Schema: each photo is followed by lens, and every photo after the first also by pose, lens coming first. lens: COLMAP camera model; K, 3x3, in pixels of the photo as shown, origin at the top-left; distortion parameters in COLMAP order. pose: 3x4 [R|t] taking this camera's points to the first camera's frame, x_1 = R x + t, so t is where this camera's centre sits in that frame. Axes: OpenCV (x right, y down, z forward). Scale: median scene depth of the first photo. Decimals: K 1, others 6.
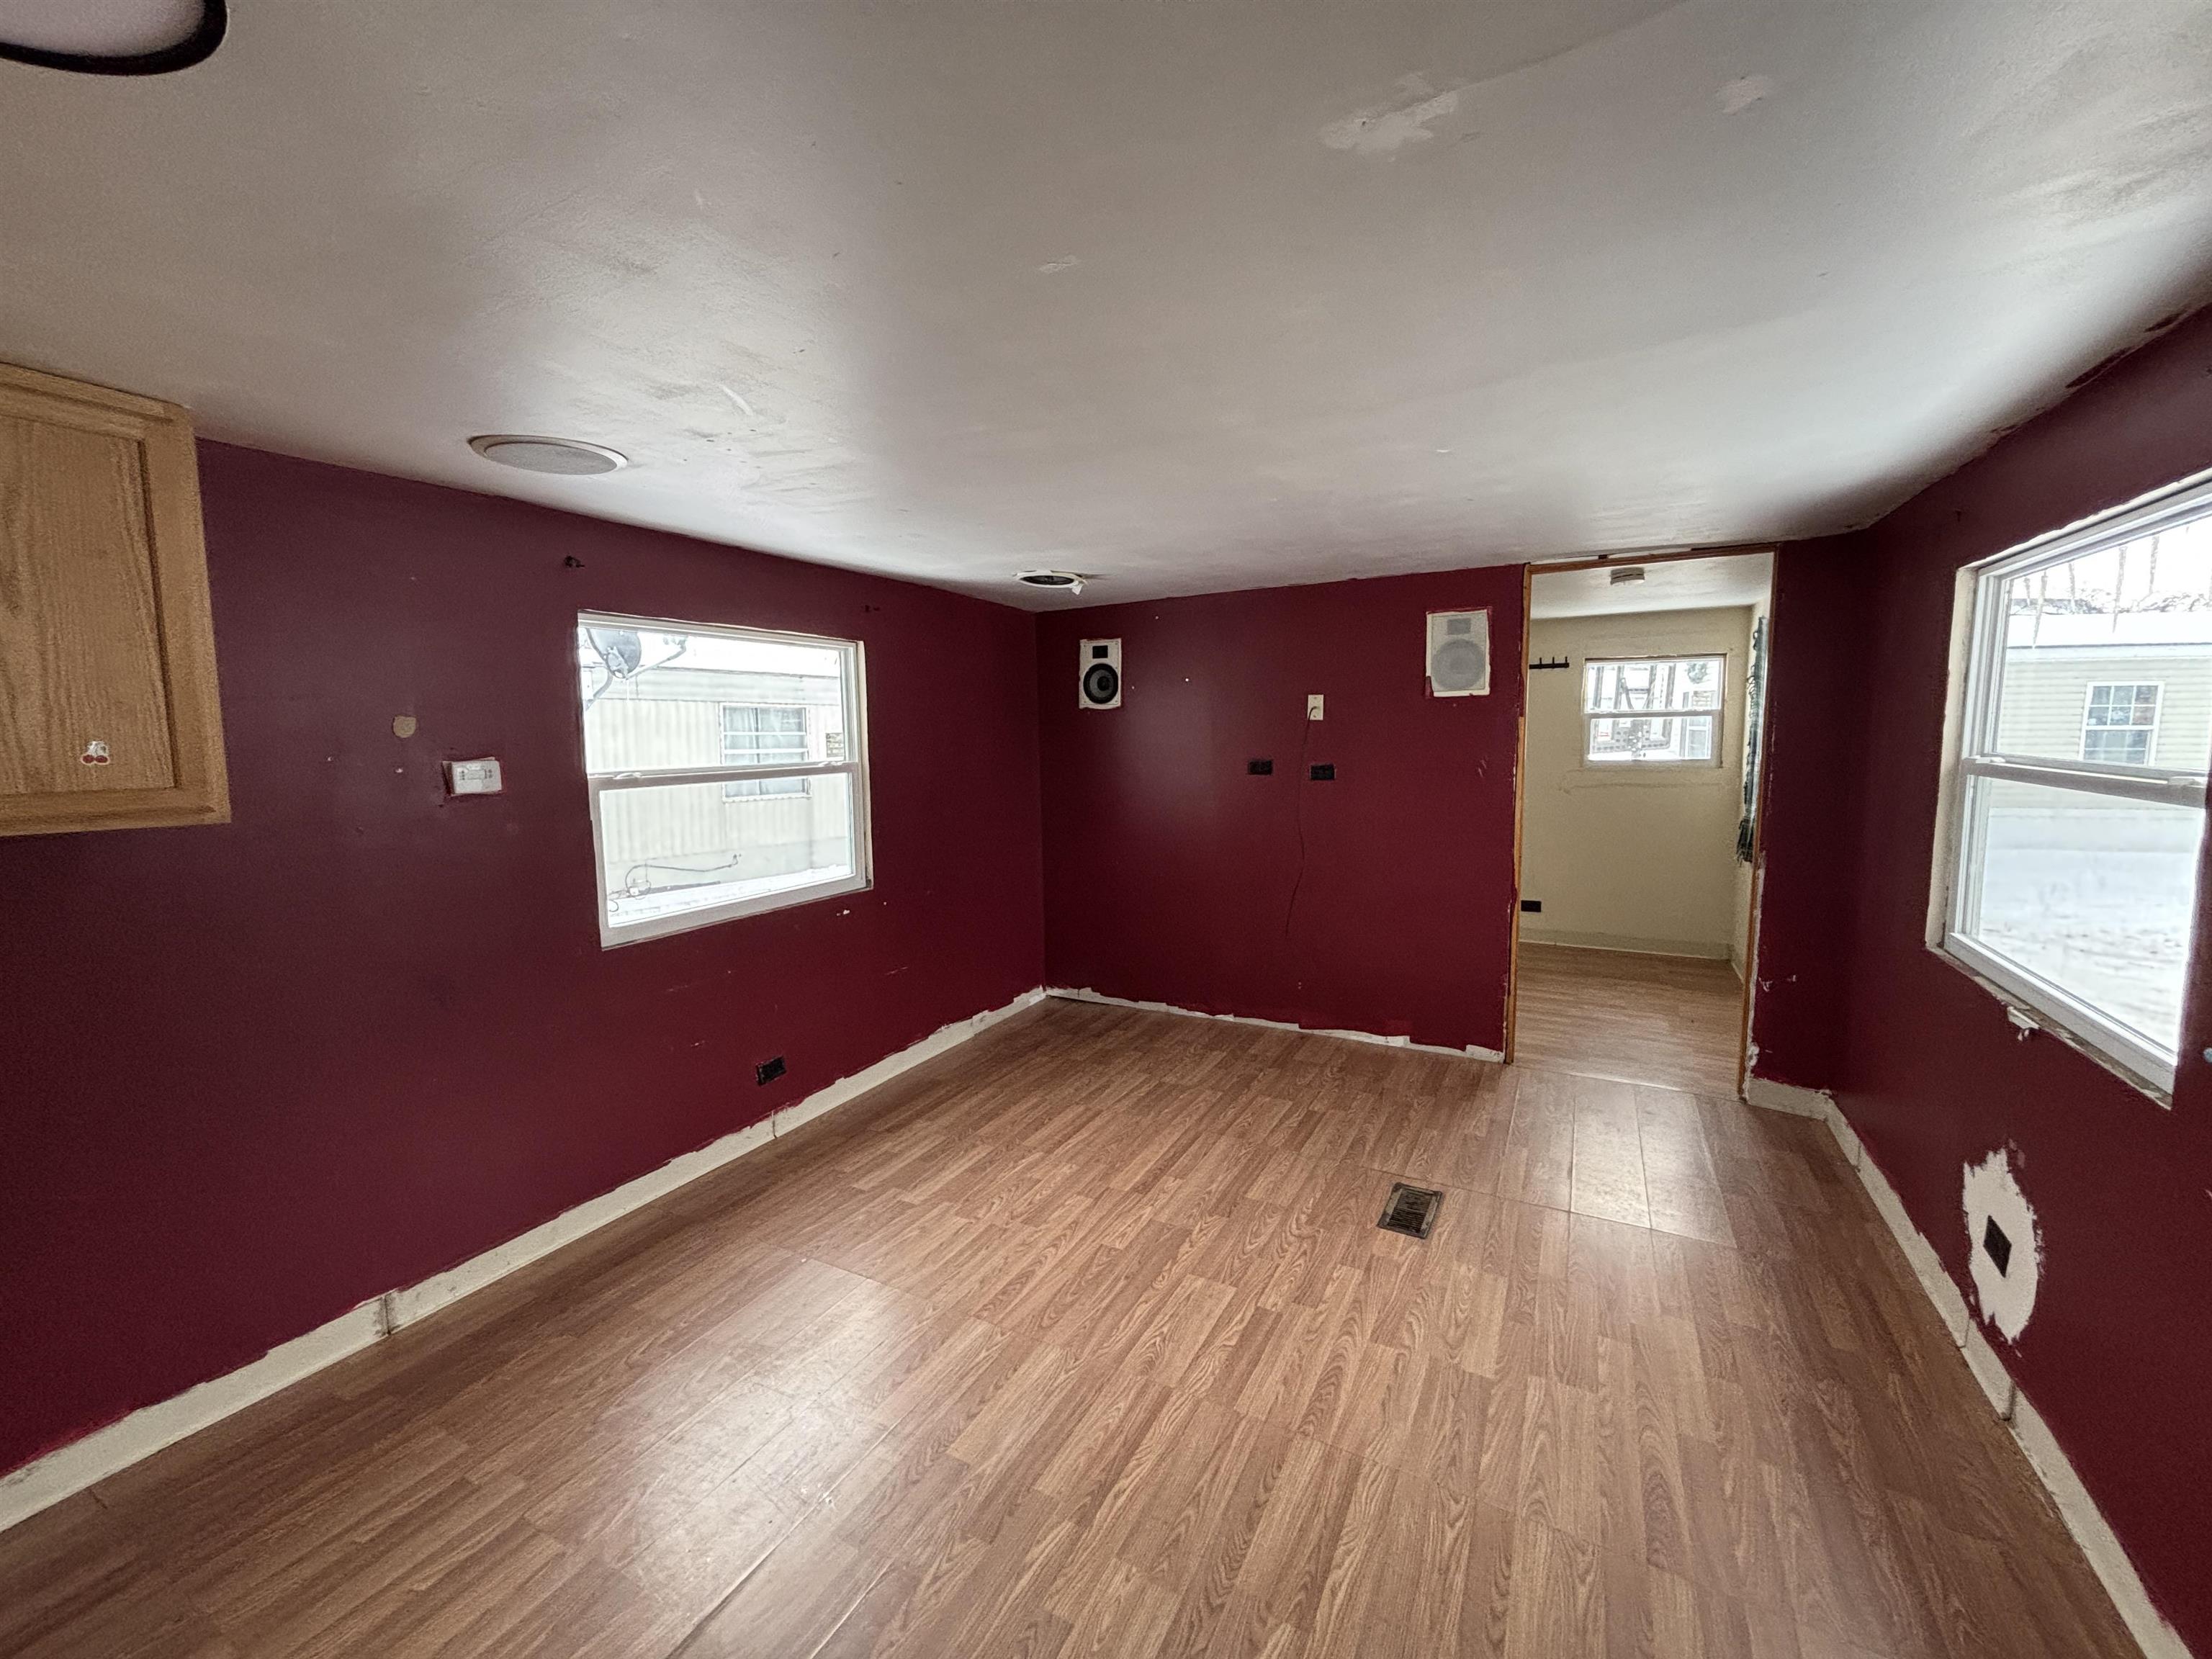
lens RADIAL K [[904.0, 0, 1100.1], [0, 904.0, 833.0], [0, 0, 1]] dist [-0.000372, 0.000063]
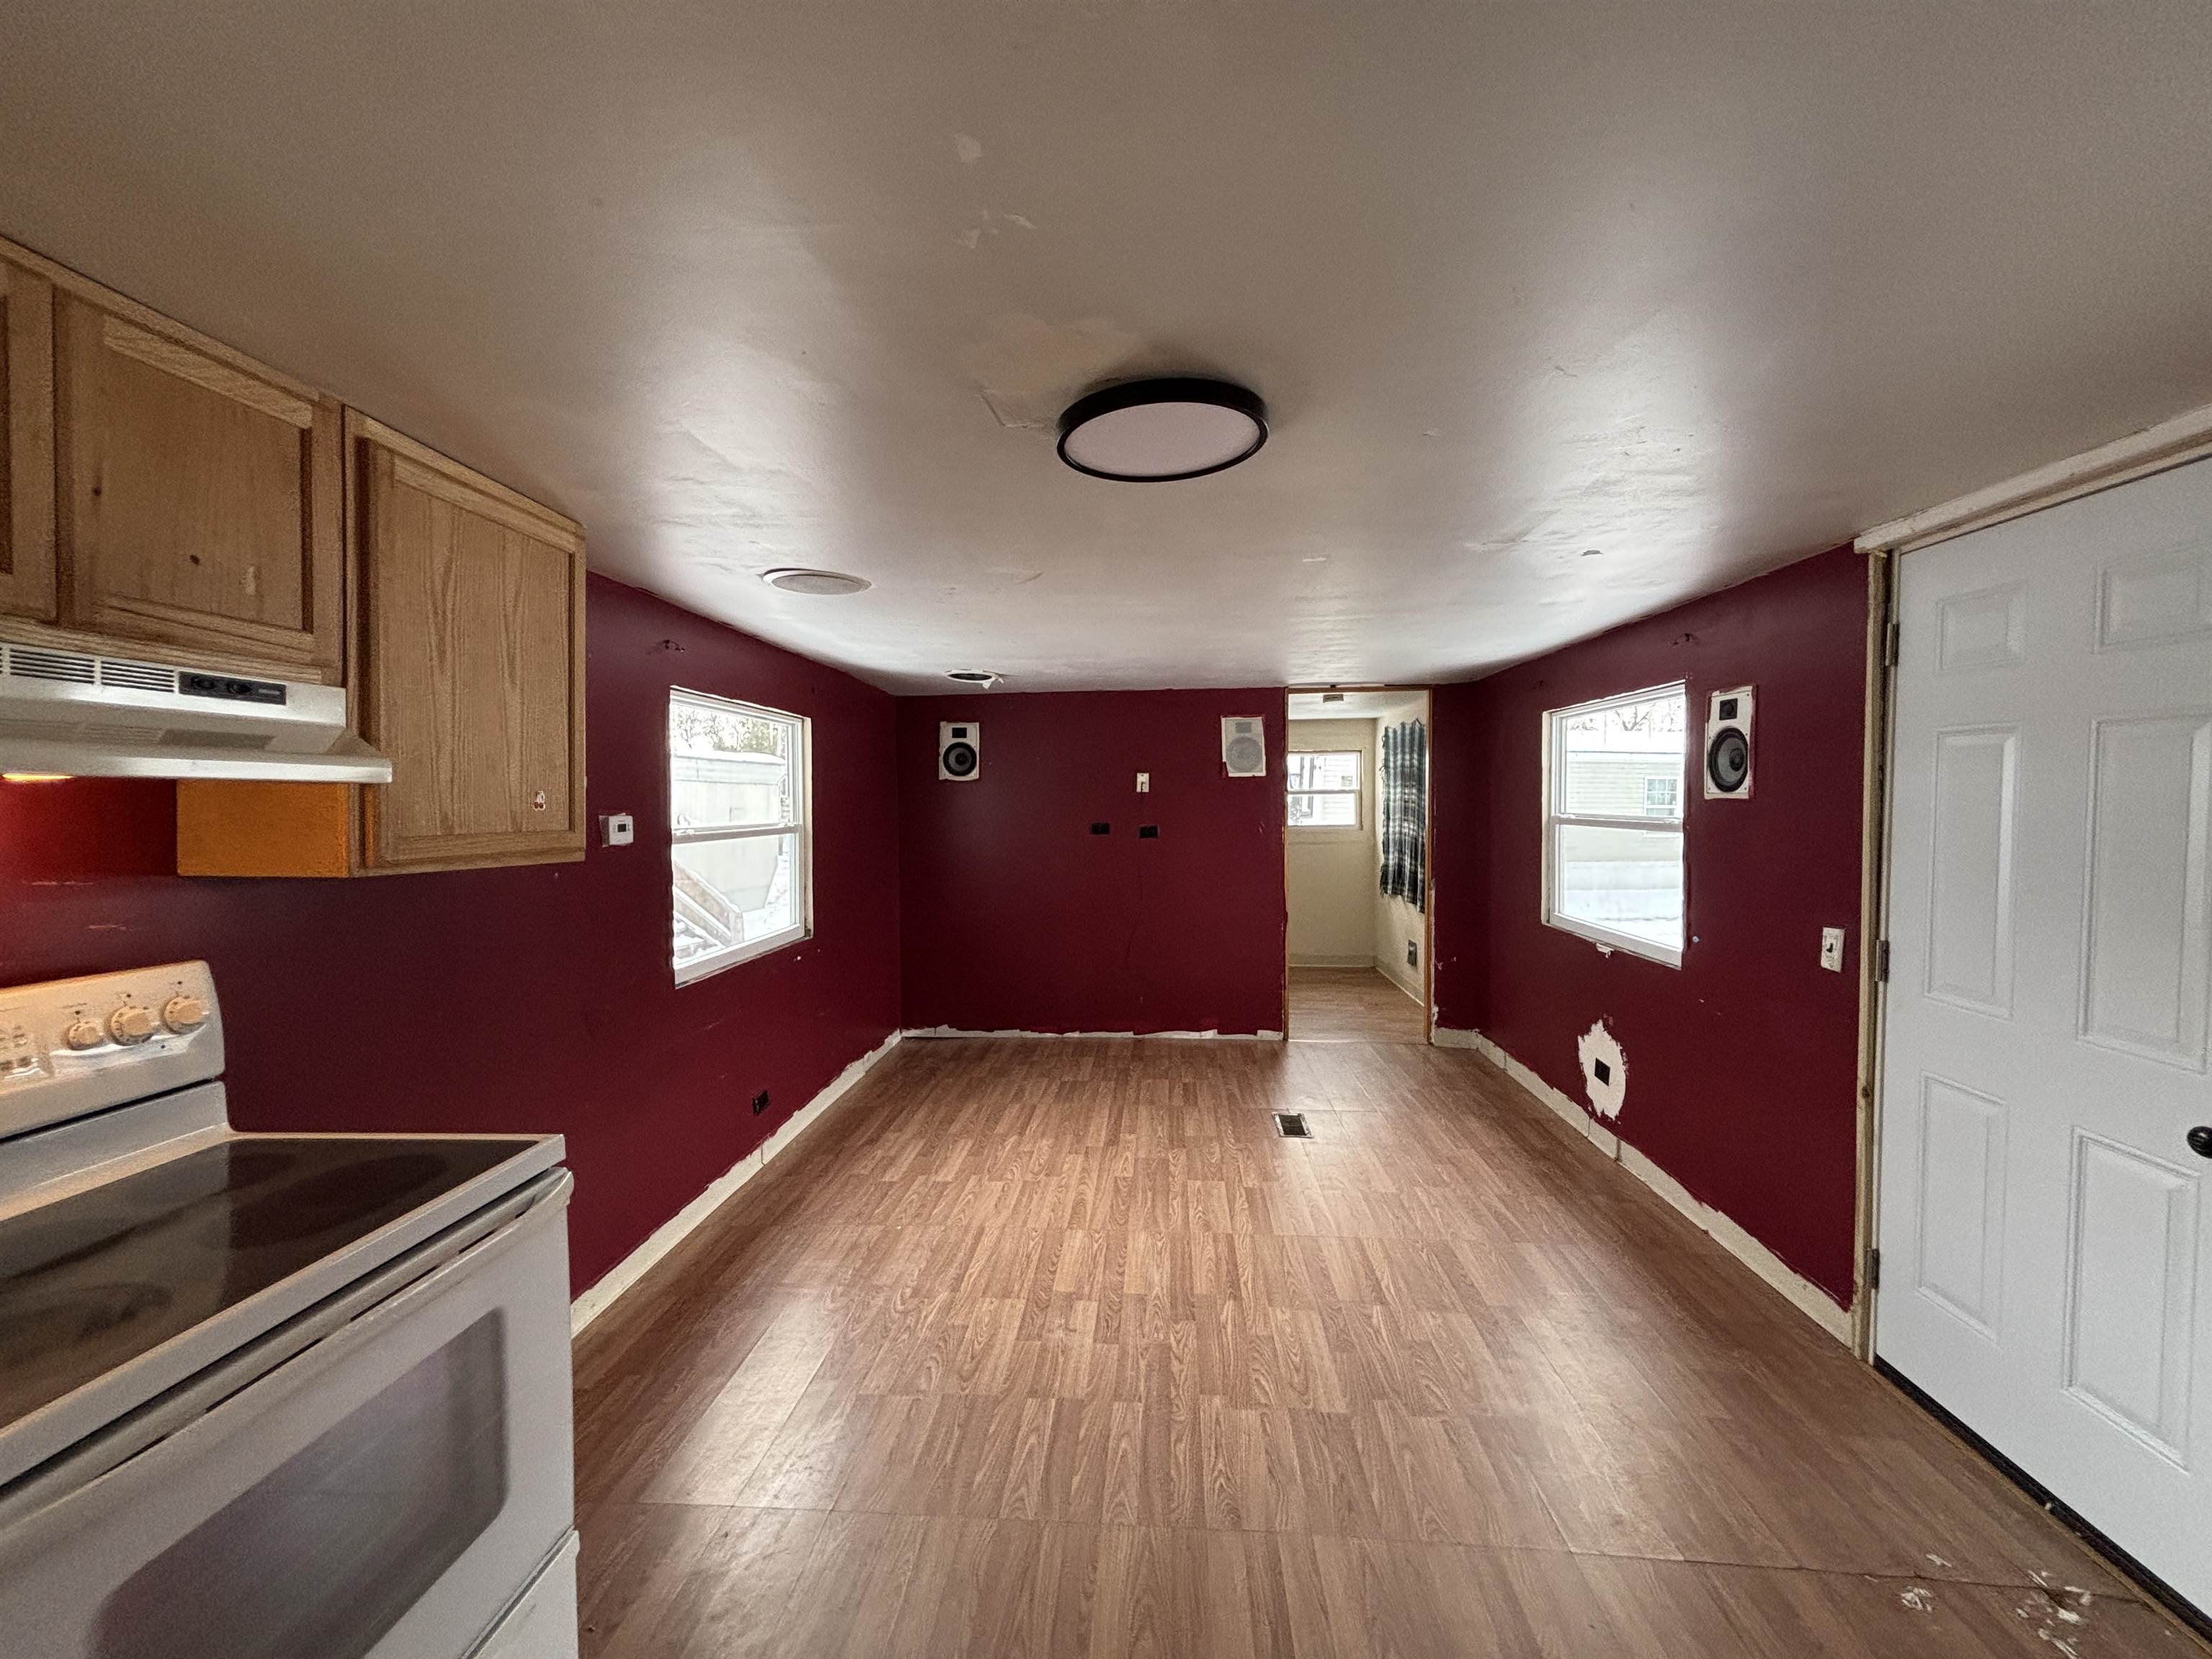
lens RADIAL K [[904.0, 0, 1106.3], [0, 904.0, 831.7], [0, 0, 1]] dist [-0.000372, 0.000063]
pose [[0.910001, -0.004652, 0.414580, -0.519958], [0.039793, 0.996301, -0.076165, 0.042832], [-0.412692, 0.085808, 0.906820, -0.232794]]
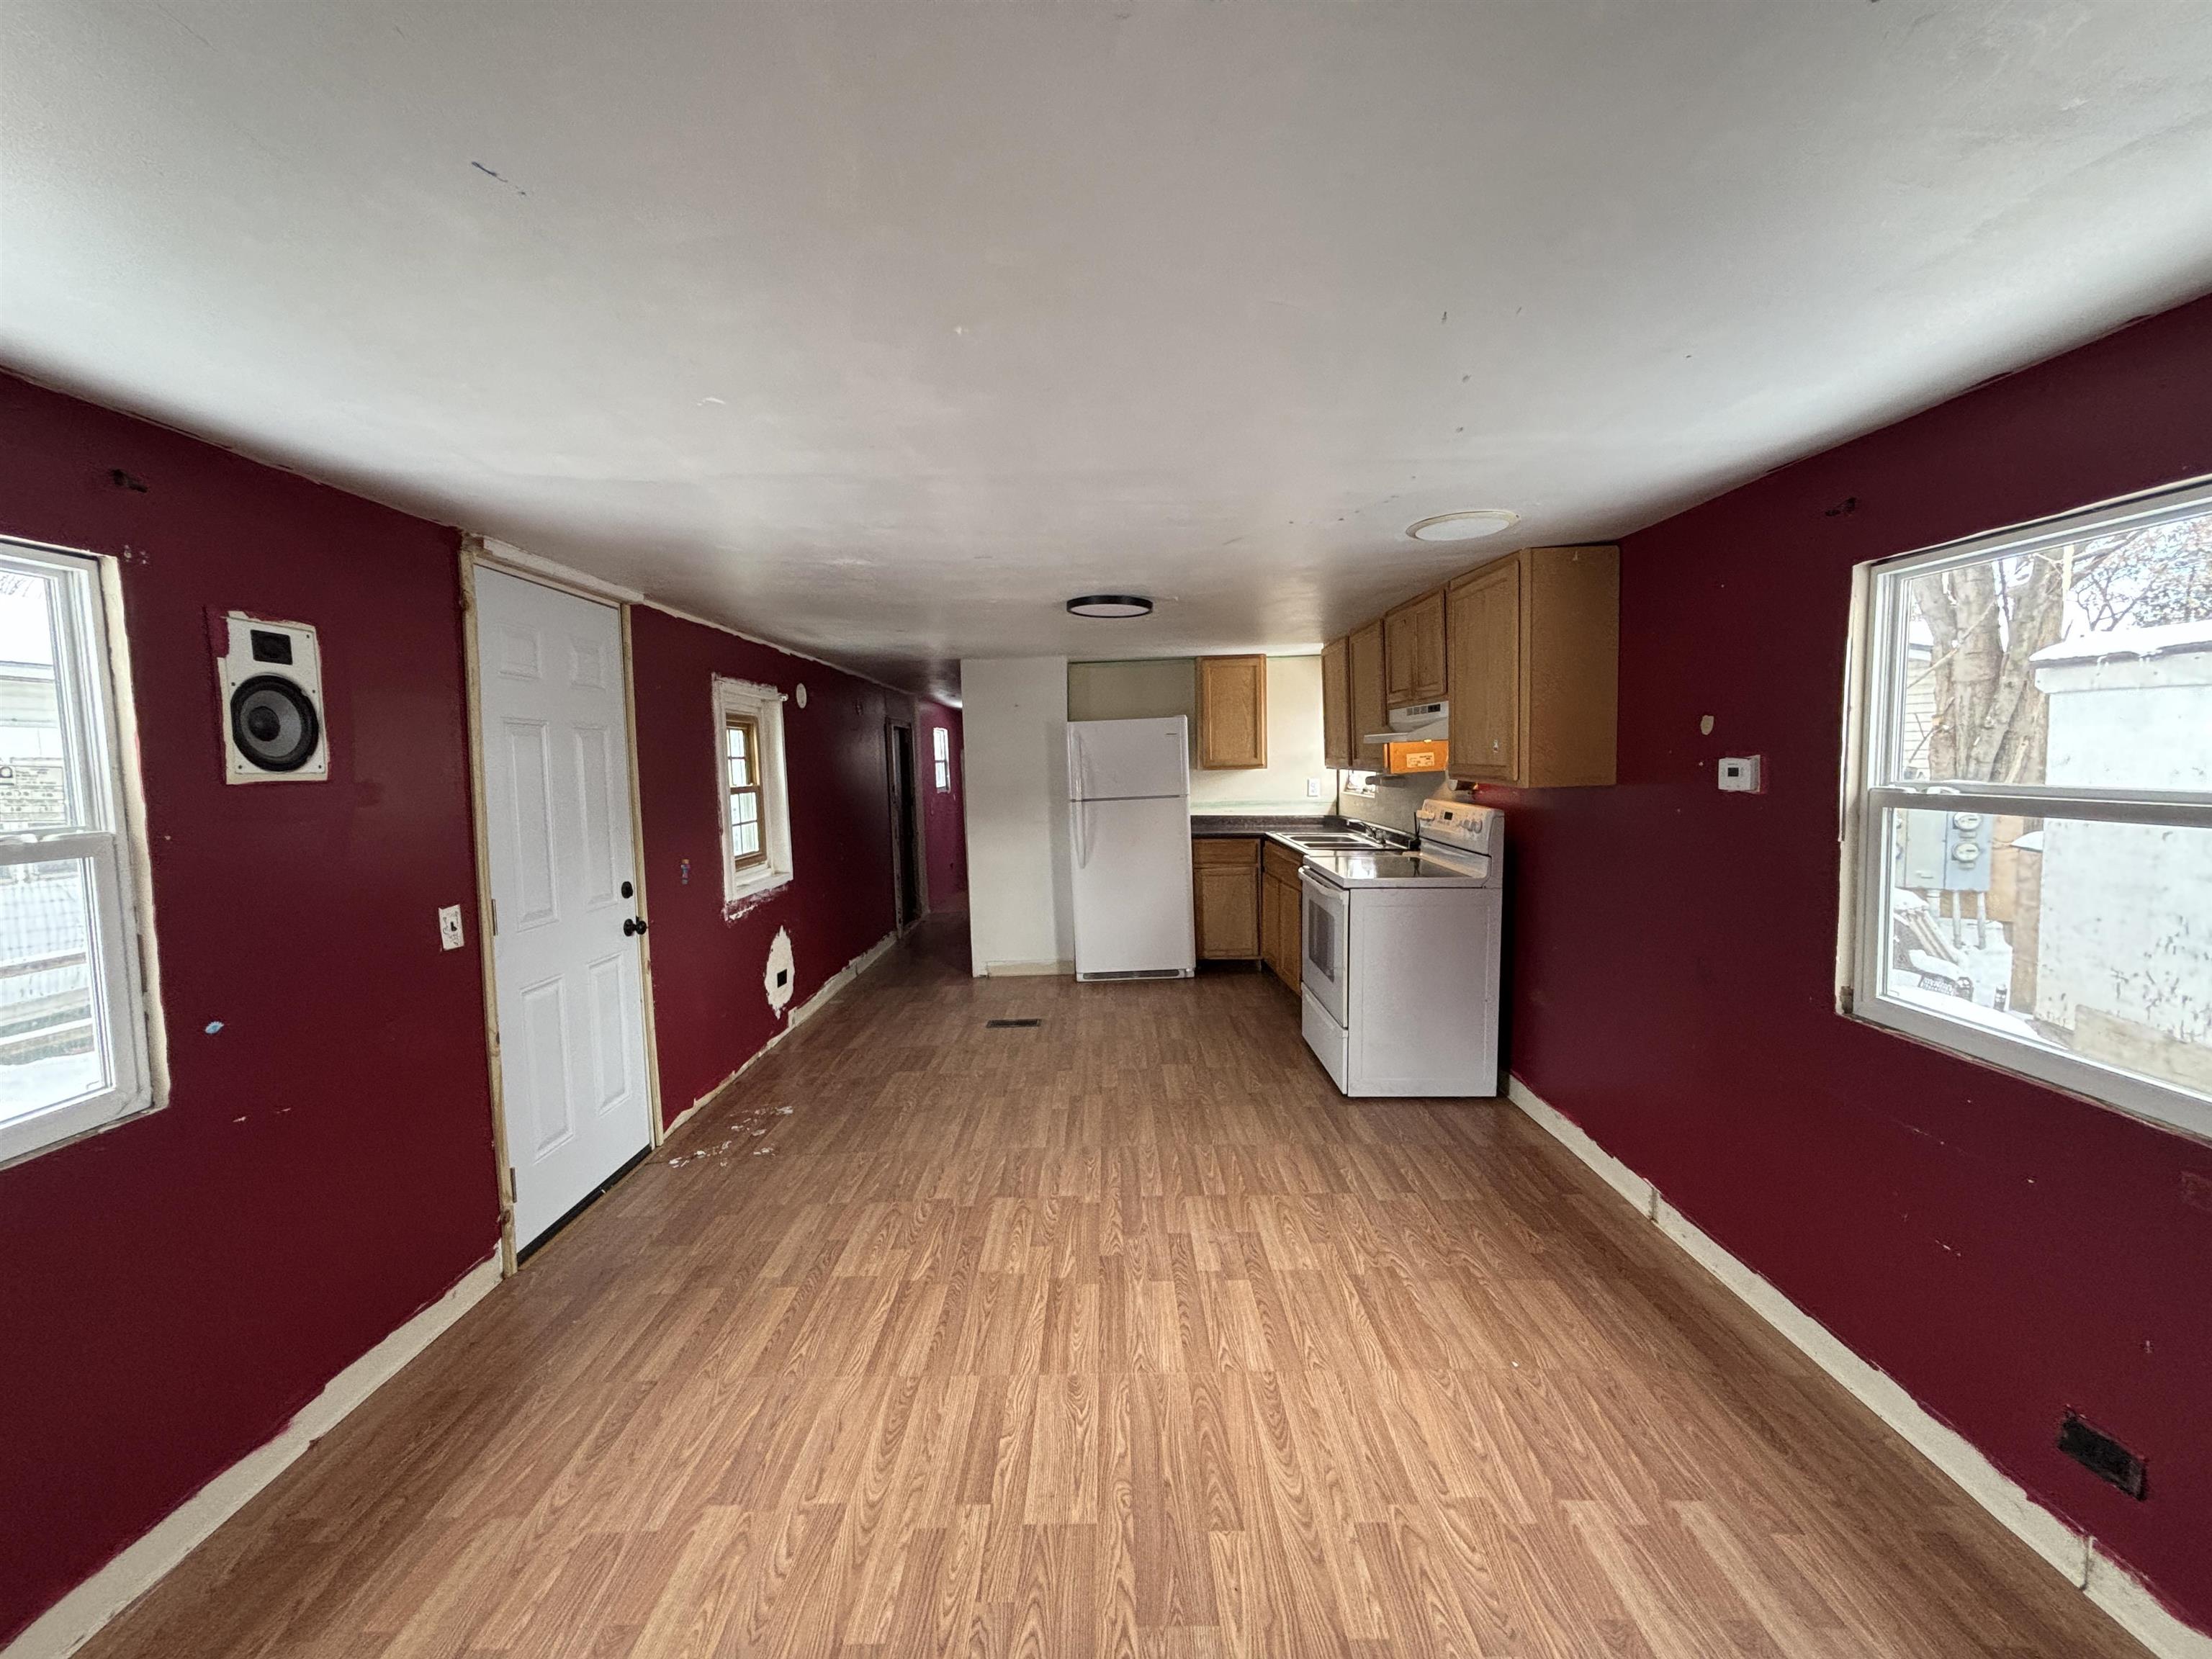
lens RADIAL K [[904.0, 0, 1094.8], [0, 904.0, 821.8], [0, 0, 1]] dist [-0.000372, 0.000063]
pose [[-0.885081, 0.069904, -0.460157, 0.334599], [-0.017087, 0.983111, 0.182213, -0.154156], [0.465122, 0.169136, -0.868938, 1.322084]]
